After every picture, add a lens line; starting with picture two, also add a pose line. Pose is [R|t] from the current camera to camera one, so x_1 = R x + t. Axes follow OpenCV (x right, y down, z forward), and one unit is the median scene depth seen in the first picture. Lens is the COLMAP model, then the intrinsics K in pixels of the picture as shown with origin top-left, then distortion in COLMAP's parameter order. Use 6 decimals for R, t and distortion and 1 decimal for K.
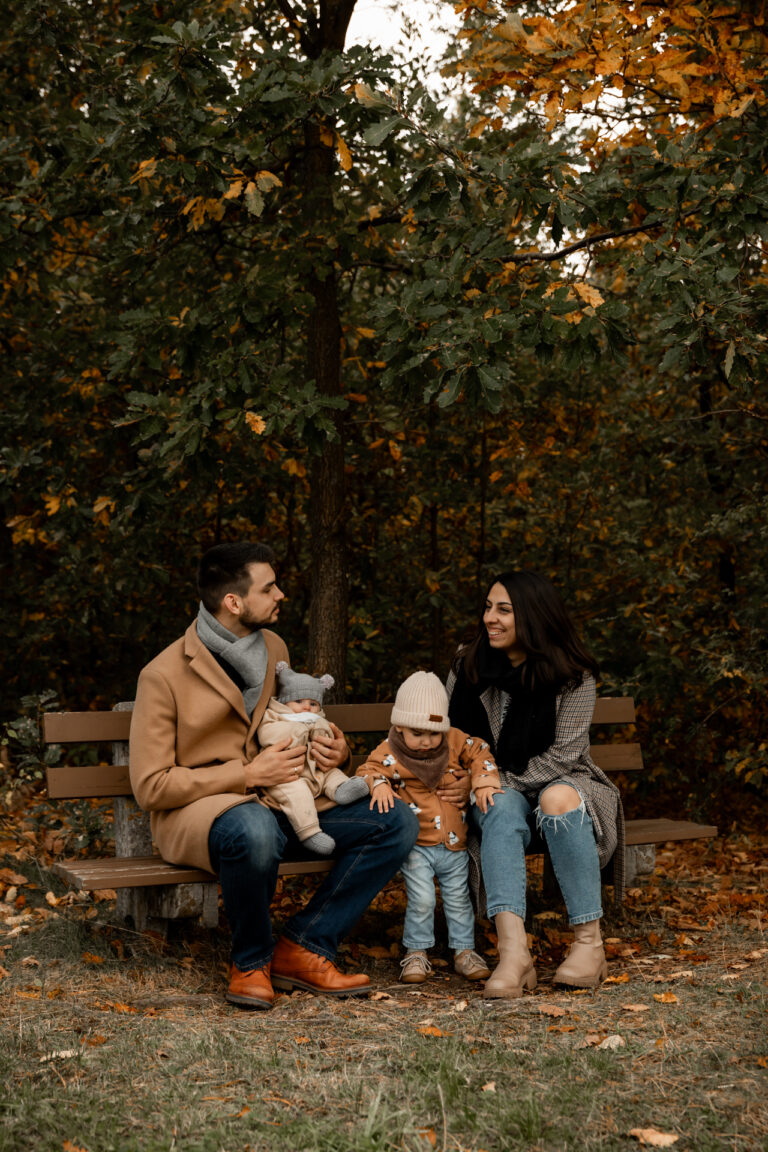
lens RADIAL K [[1407.0, 0, 382.9], [0, 1407.0, 608.9], [0, 0, 1]] dist [-0.000105, 0.020725]
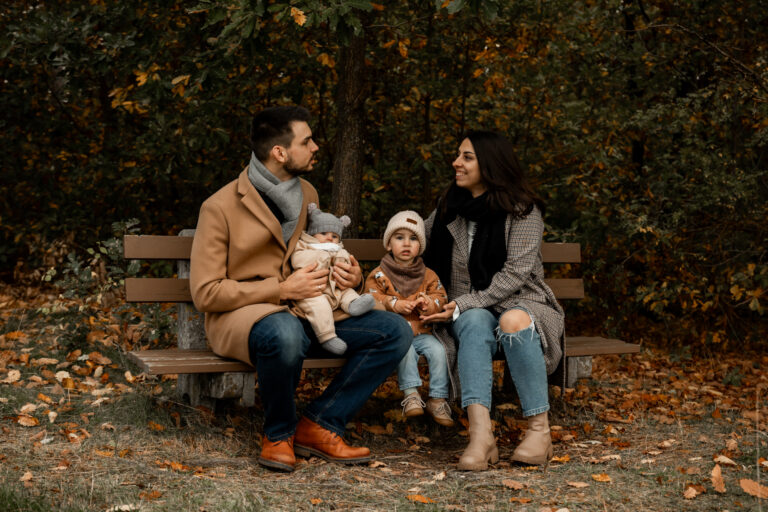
lens RADIAL K [[938.0, 0, 378.9], [0, 938.0, 251.8], [0, 0, 1]] dist [-0.000105, 0.020725]
pose [[0.999023, 0.044108, 0.002788, -0.011121], [-0.044192, 0.996085, 0.076557, 0.013706], [0.000599, -0.076605, 0.997061, 0.147182]]
